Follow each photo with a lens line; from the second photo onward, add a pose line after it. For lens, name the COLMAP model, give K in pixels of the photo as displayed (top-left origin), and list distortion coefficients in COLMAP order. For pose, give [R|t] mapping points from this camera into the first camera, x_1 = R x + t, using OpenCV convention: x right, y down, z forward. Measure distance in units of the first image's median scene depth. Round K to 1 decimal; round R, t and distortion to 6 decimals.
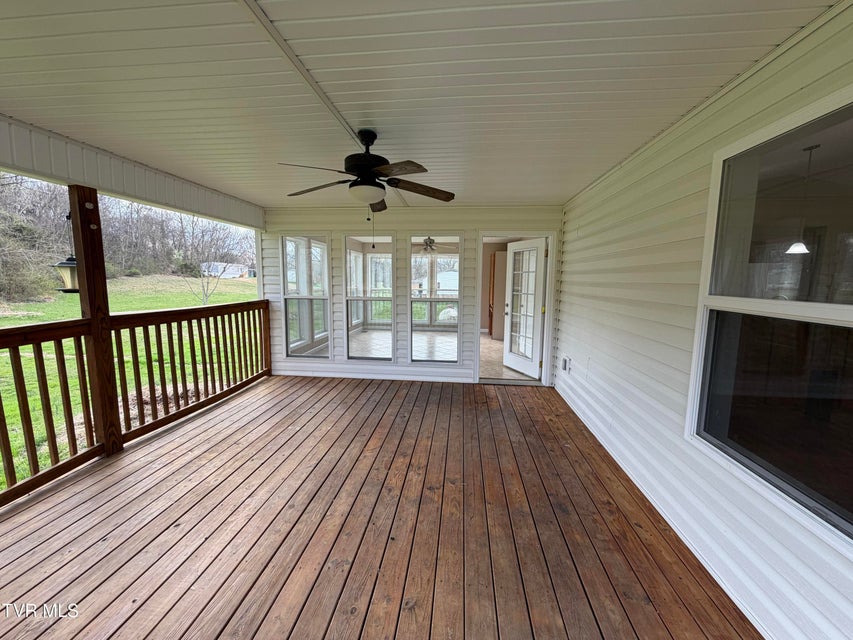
lens RADIAL K [[340.5, 0, 424.7], [0, 340.5, 319.2], [0, 0, 1]] dist [-0.001260, 0.000225]
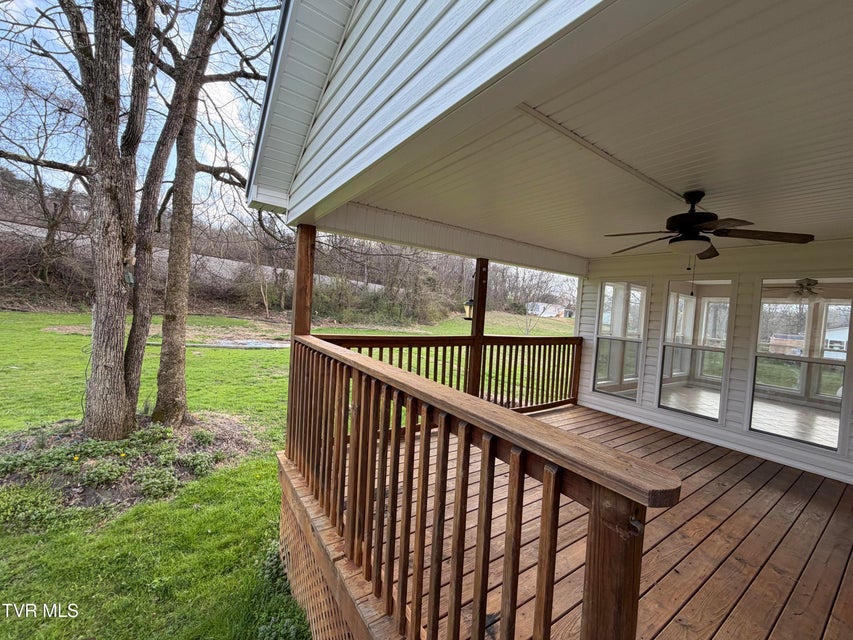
lens RADIAL K [[340.5, 0, 424.7], [0, 340.5, 319.2], [0, 0, 1]] dist [-0.001260, 0.000225]
pose [[0.649676, 0.059855, -0.757851, 0.058096], [-0.149675, 0.987454, -0.050322, 0.019935], [0.745331, 0.146125, 0.650484, -0.145057]]
